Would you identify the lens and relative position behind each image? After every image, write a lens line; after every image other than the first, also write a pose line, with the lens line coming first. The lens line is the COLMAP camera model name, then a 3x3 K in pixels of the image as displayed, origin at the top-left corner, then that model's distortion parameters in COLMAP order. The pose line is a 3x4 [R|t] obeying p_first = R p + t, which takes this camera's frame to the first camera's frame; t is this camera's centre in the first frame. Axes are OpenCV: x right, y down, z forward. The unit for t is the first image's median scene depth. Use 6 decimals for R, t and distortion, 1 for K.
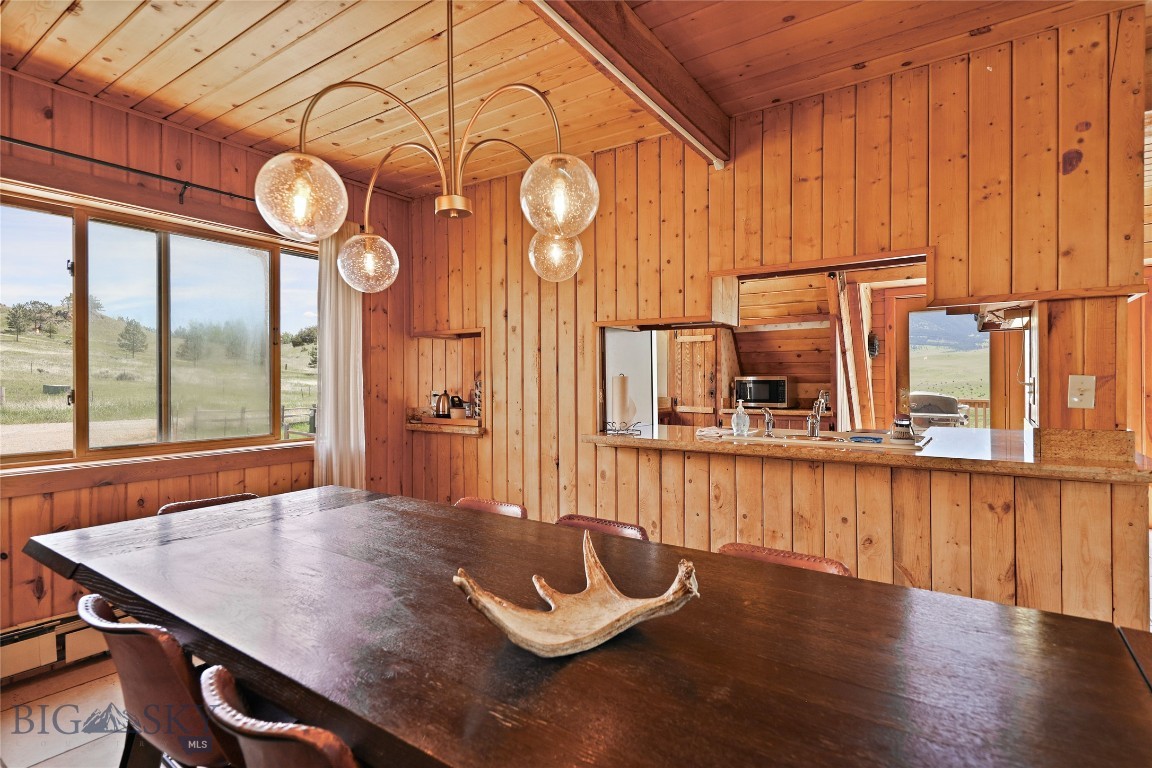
lens RADIAL K [[640.8, 0, 577.5], [0, 640.8, 383.8], [0, 0, 1]] dist [-0.003568, -0.000050]
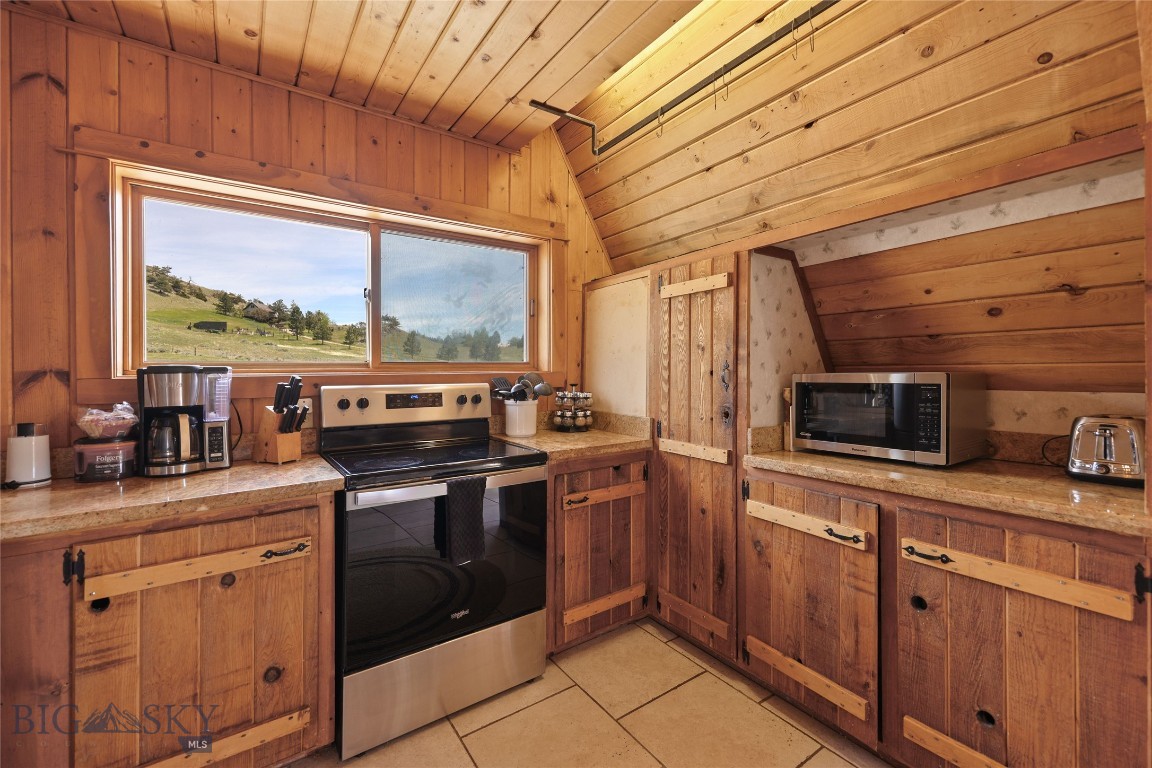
lens RADIAL K [[468.2, 0, 588.2], [0, 468.2, 379.0], [0, 0, 1]] dist [0.001585, -0.000282]
pose [[0.927933, -0.004043, -0.372726, 0.235783], [0.008995, 0.999893, 0.011550, -0.012295], [0.372639, -0.014070, 0.927870, 0.680500]]
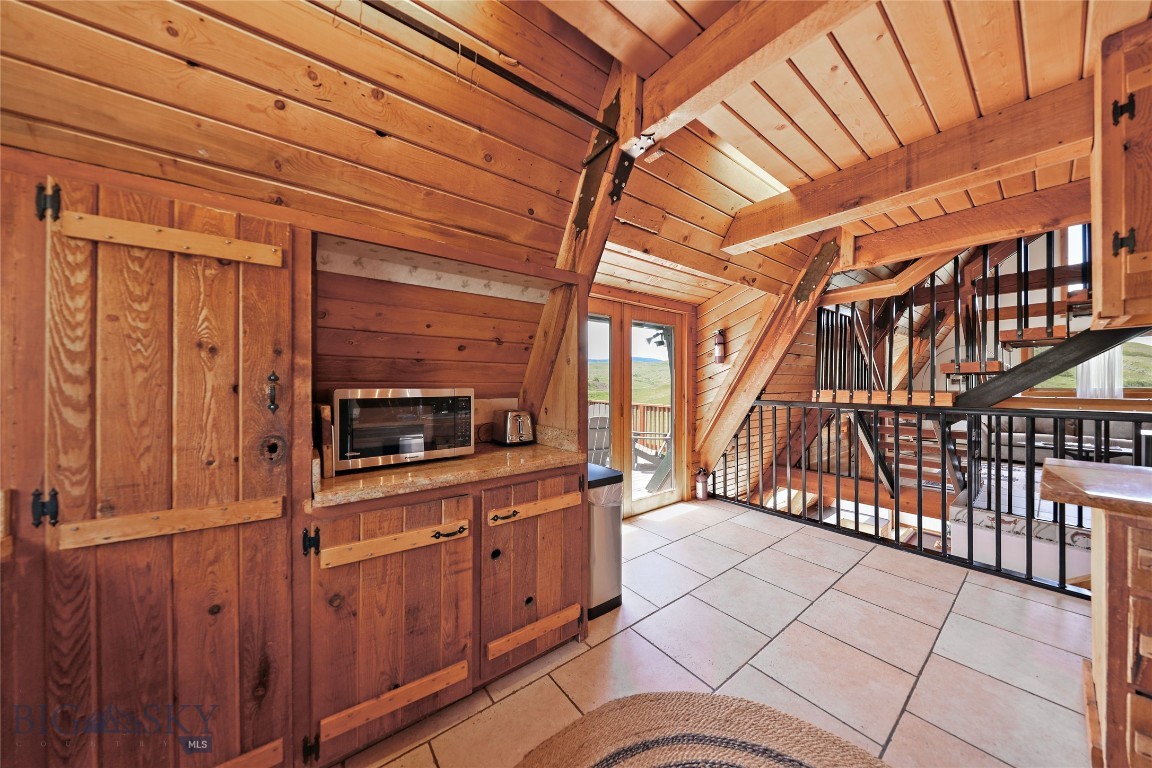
lens RADIAL K [[359.8, 0, 599.9], [0, 359.8, 390.1], [0, 0, 1]] dist [-0.005507, -0.000983]
pose [[0.328599, -0.014527, 0.944358, 0.104715], [0.002579, 0.999892, 0.014483, -0.013319], [-0.944466, -0.002323, 0.328601, 0.796979]]
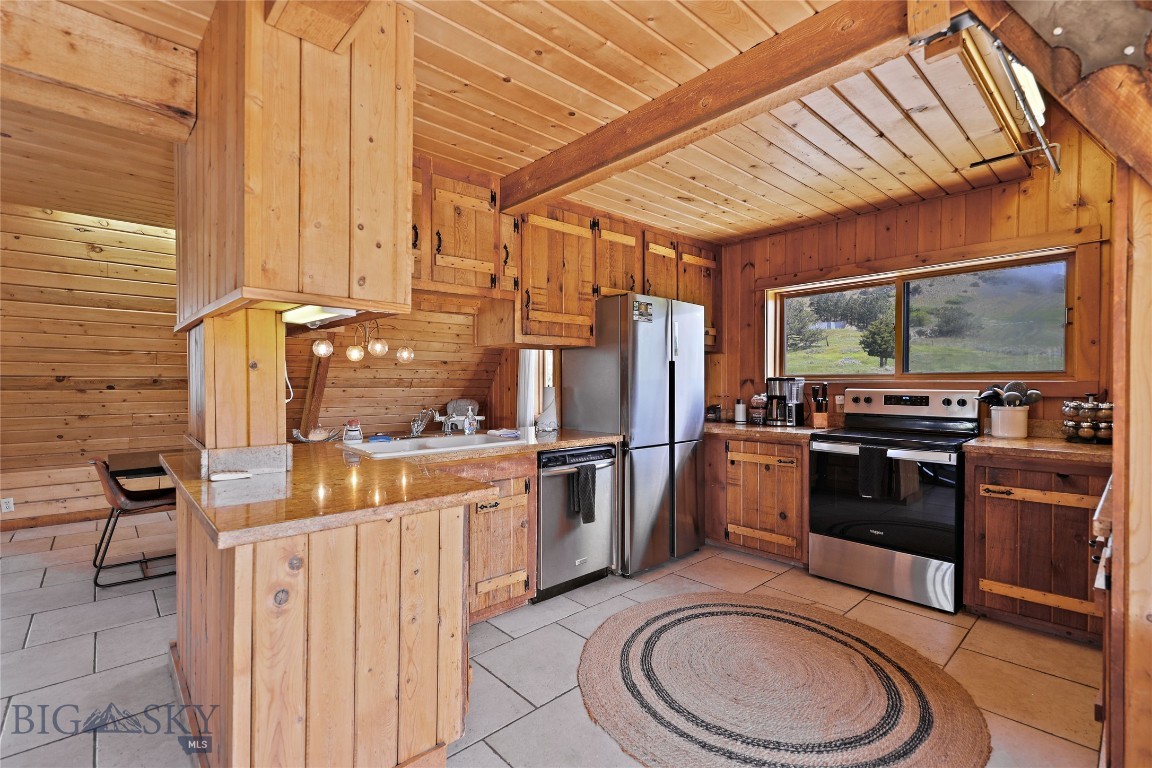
lens RADIAL K [[544.5, 0, 552.7], [0, 544.5, 394.6], [0, 0, 1]] dist [-0.013487, 0.003025]
pose [[-0.298926, 0.024116, -0.953971, 0.566376], [0.002487, 0.999697, 0.024492, -0.014113], [0.954273, 0.004948, -0.298896, 0.752706]]
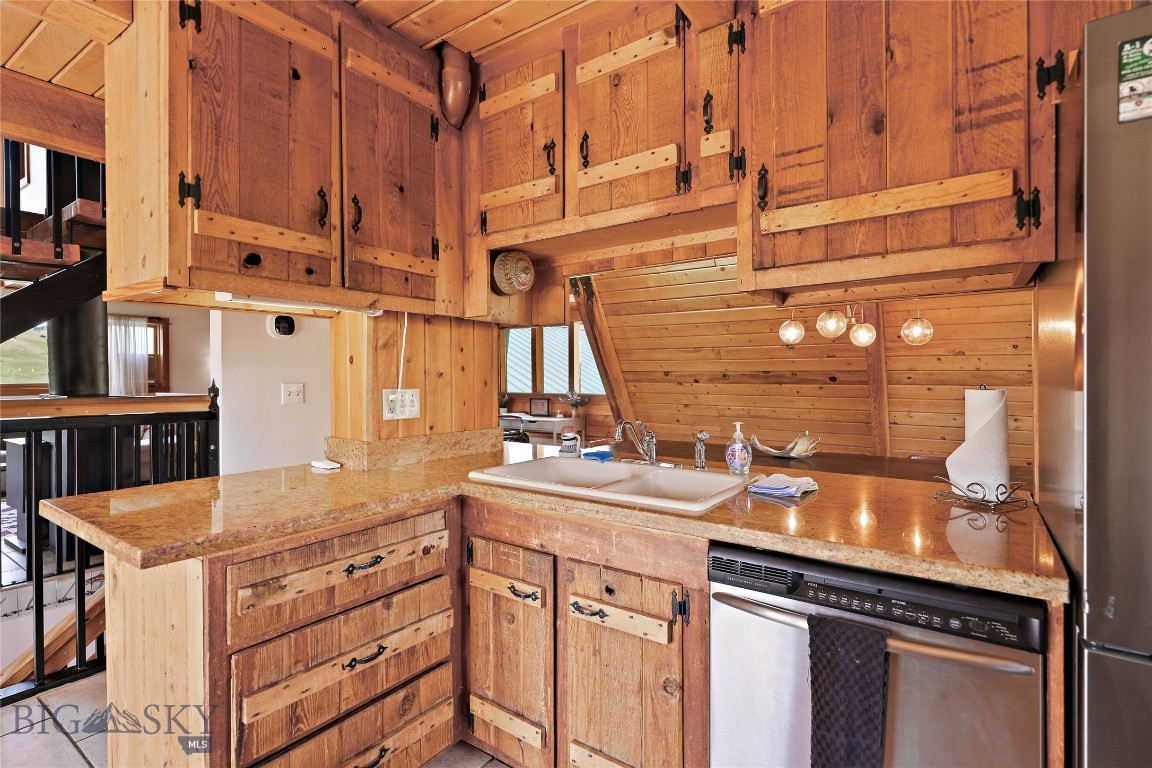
lens RADIAL K [[538.4, 0, 580.1], [0, 538.4, 383.7], [0, 0, 1]] dist [-0.000767, -0.000926]
pose [[-0.998090, 0.003158, 0.061696, 0.190924], [0.003885, 0.999924, 0.011664, -0.013564], [-0.061654, 0.011881, -0.998027, 0.799732]]
